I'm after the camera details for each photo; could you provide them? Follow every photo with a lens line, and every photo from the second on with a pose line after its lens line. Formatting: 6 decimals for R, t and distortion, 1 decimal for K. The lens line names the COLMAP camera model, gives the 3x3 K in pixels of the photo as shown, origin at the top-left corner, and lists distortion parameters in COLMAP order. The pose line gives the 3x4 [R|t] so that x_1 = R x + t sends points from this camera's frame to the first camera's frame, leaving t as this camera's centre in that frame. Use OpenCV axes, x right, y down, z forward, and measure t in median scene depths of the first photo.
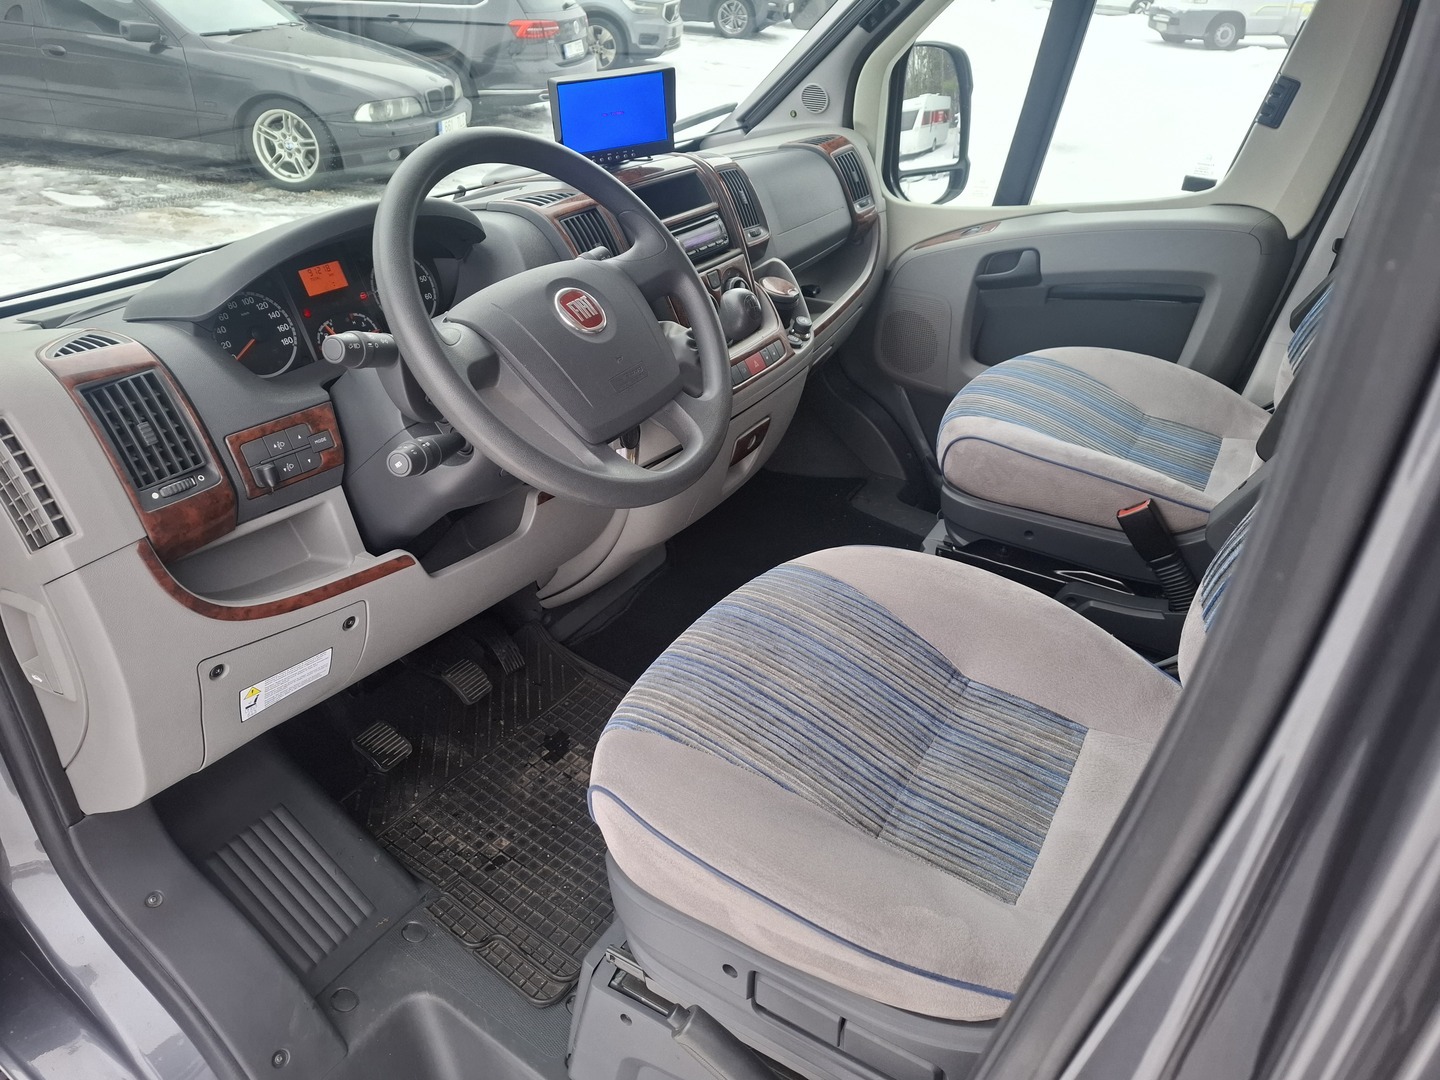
lens RADIAL K [[990.1, 0, 720.0], [0, 990.1, 540.0], [0, 0, 1]] dist [0.062663, -0.094913]
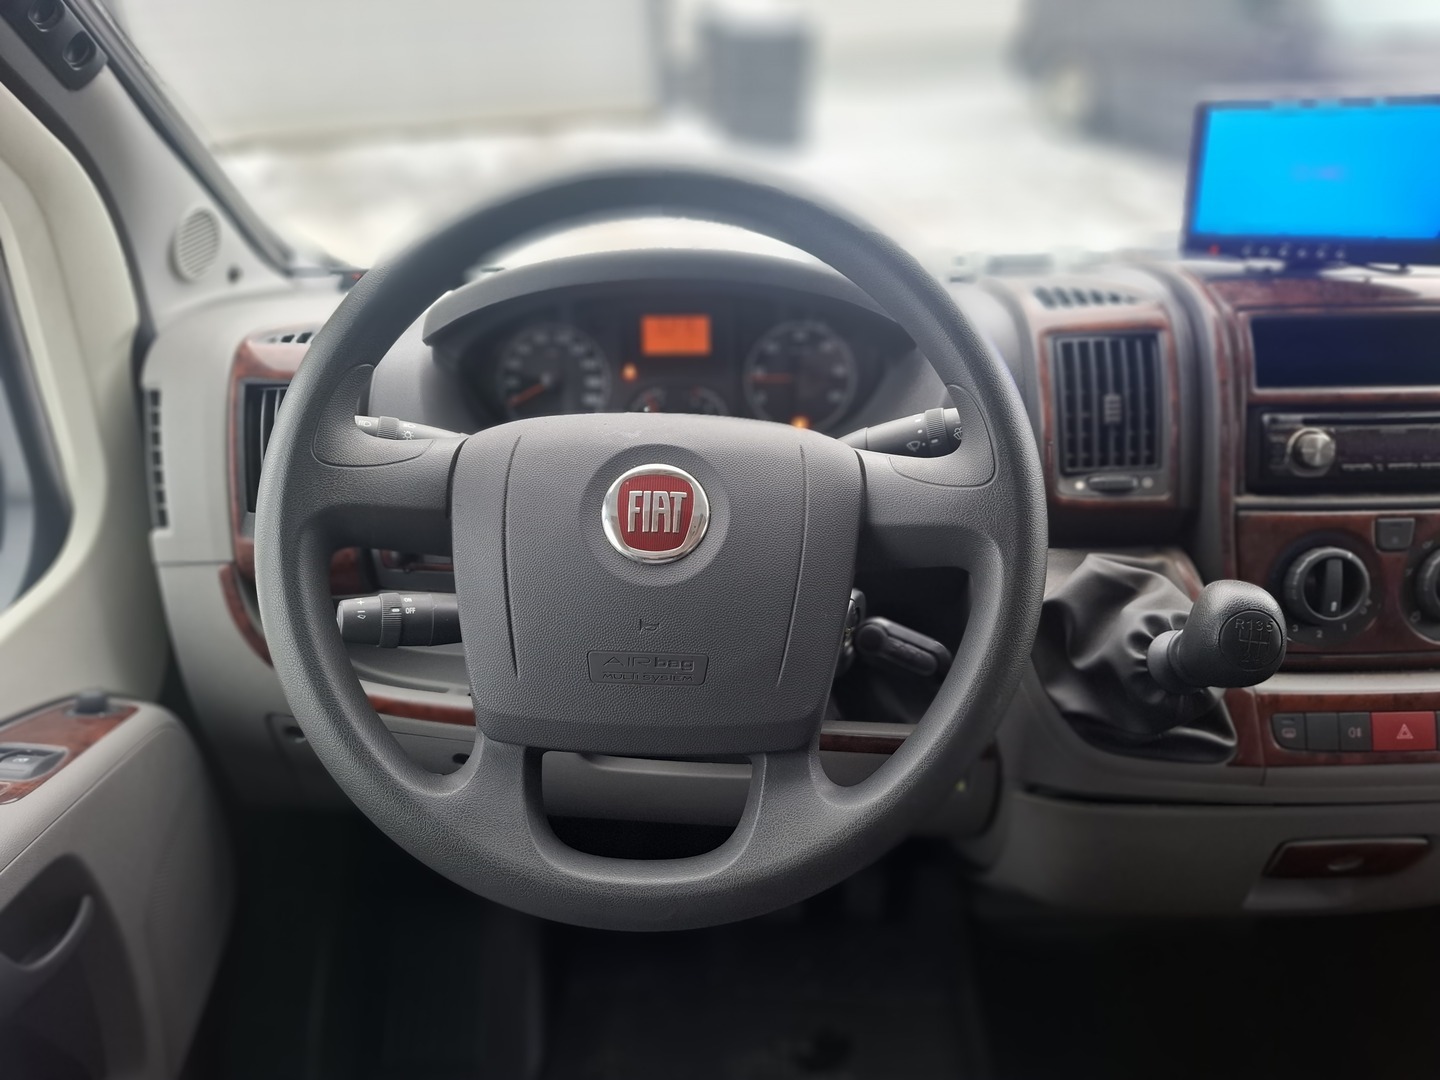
lens RADIAL K [[1019.1, 0, 722.0], [0, 1019.1, 513.8], [0, 0, 1]] dist [0.078861, -0.122464]
pose [[0.528900, 0.389389, -0.754083, 0.188524], [-0.407100, 0.896038, 0.177159, -0.222843], [0.744671, 0.213287, 0.632435, 0.438319]]
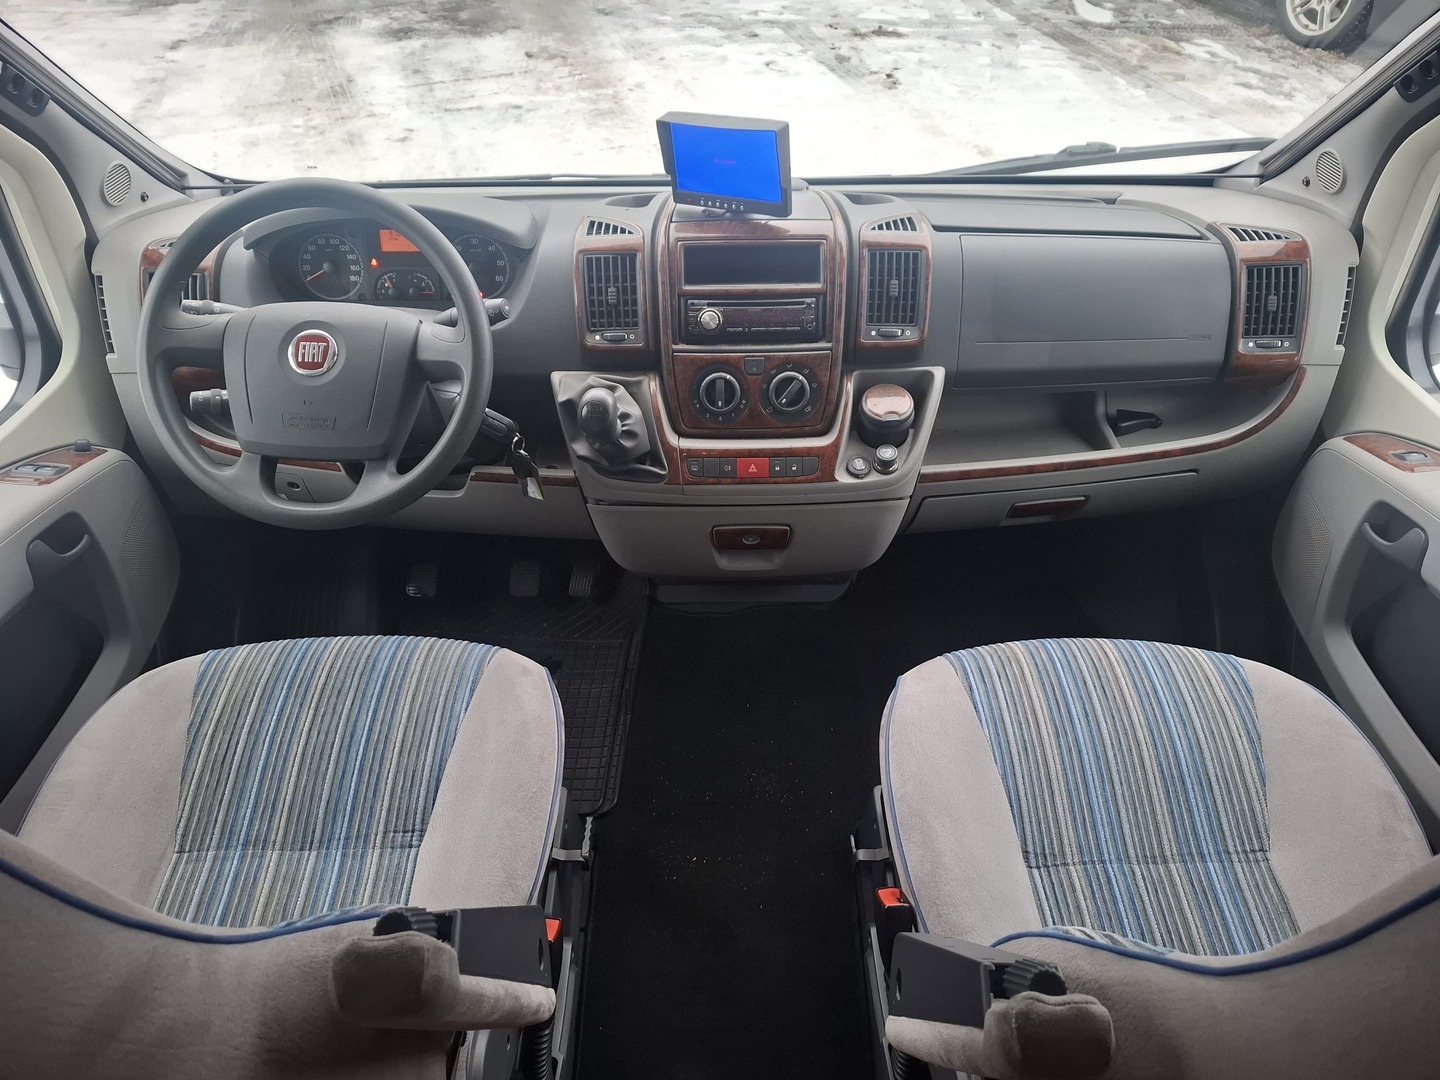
lens RADIAL K [[990.1, 0, 720.0], [0, 990.1, 540.0], [0, 0, 1]] dist [0.062663, -0.094913]
pose [[0.516973, 0.542085, -0.662483, 0.649945], [-0.414065, 0.835722, 0.360721, -0.433591], [0.749192, 0.087828, 0.656504, 0.388571]]
